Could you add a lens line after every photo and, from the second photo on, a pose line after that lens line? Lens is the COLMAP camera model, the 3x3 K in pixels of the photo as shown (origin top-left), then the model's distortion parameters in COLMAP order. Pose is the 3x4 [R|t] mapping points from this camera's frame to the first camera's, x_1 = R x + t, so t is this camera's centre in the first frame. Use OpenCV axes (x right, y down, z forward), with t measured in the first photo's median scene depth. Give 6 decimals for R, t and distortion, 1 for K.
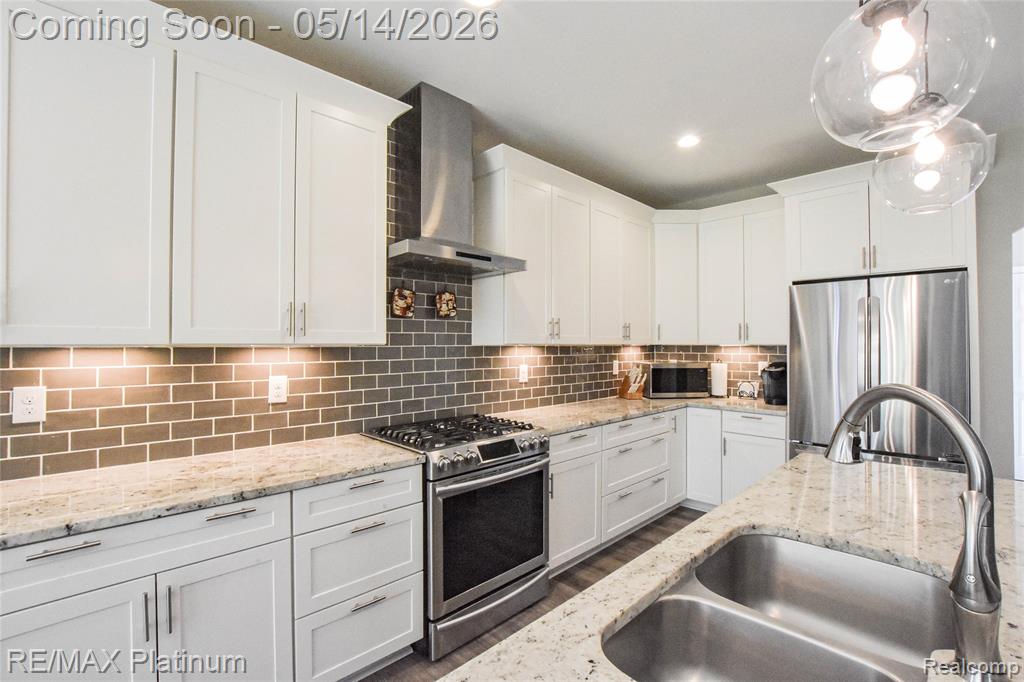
lens RADIAL K [[455.9, 0, 525.2], [0, 455.9, 341.2], [0, 0, 1]] dist [-0.032615, 0.004754]
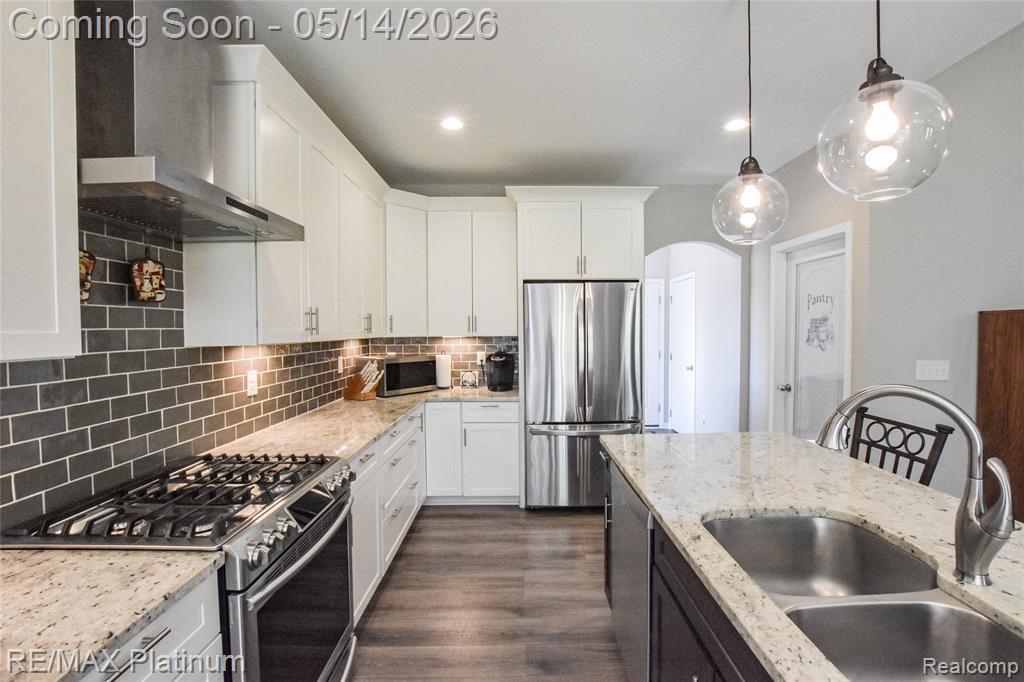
lens RADIAL K [[455.9, 0, 521.0], [0, 455.9, 342.1], [0, 0, 1]] dist [-0.032615, 0.004754]
pose [[0.703890, -0.024427, 0.709888, -0.244944], [0.000069, 0.999411, 0.034321, -0.020414], [-0.710309, -0.024110, 0.703477, 0.246050]]
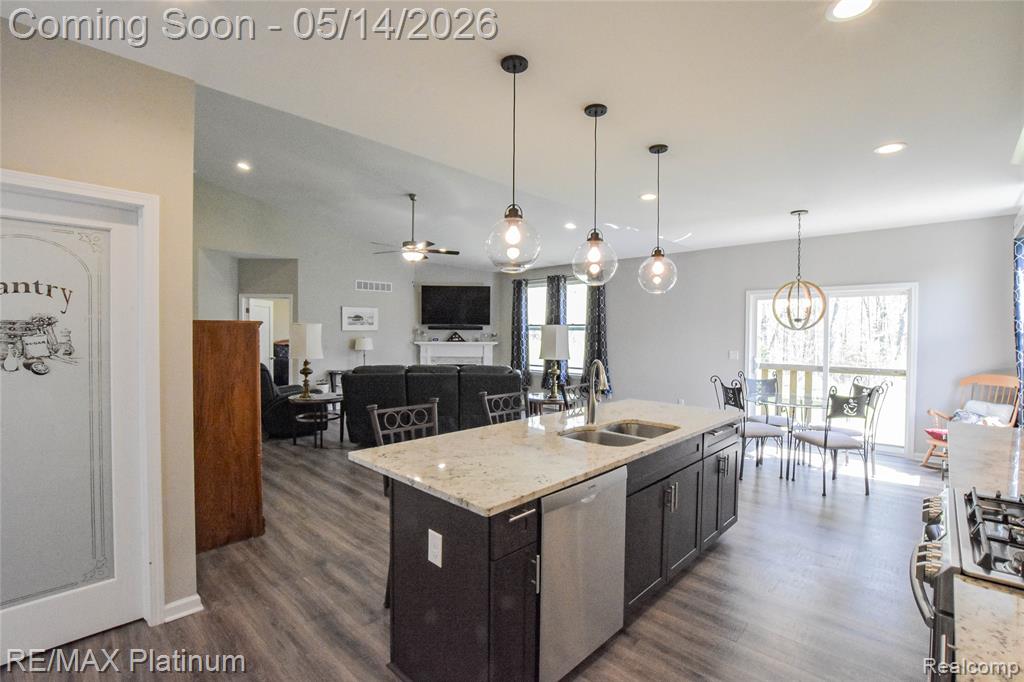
lens RADIAL K [[455.9, 0, 509.7], [0, 455.9, 338.6], [0, 0, 1]] dist [-0.032615, 0.004754]
pose [[-0.999867, -0.002255, -0.016177, 0.426040], [-0.002202, 0.999992, -0.003252, -0.013574], [0.016184, -0.003216, -0.999864, 1.239339]]
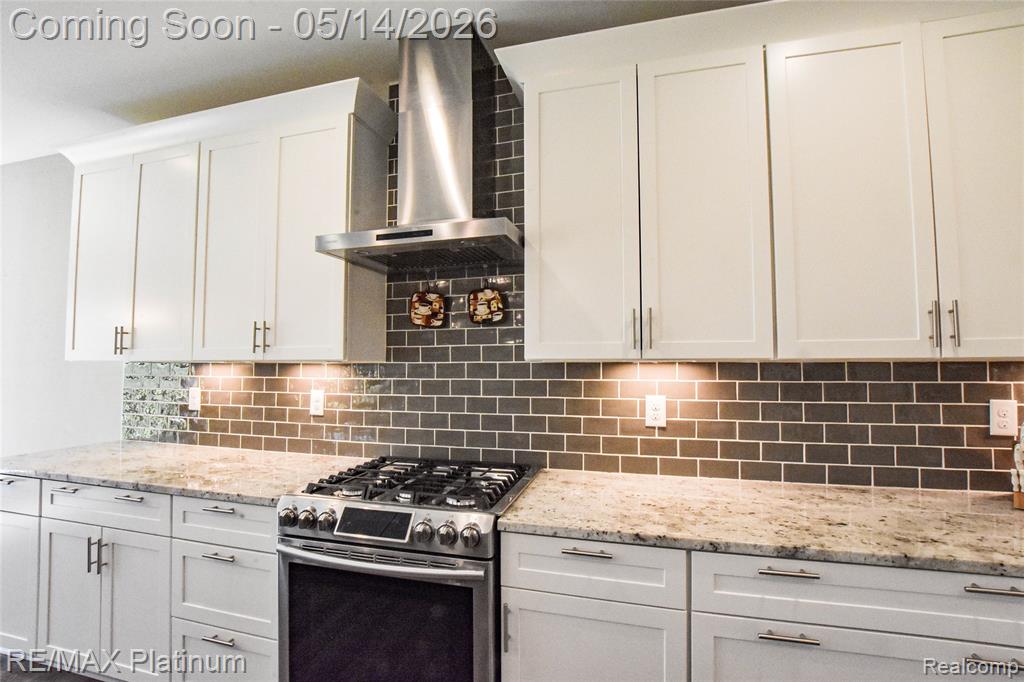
lens RADIAL K [[455.9, 0, 520.8], [0, 455.9, 341.7], [0, 0, 1]] dist [-0.032615, 0.004754]
pose [[0.491484, -0.038331, -0.870043, 0.484634], [0.009107, 0.999203, -0.038877, 0.006292], [0.870839, 0.011184, 0.491441, 0.682712]]
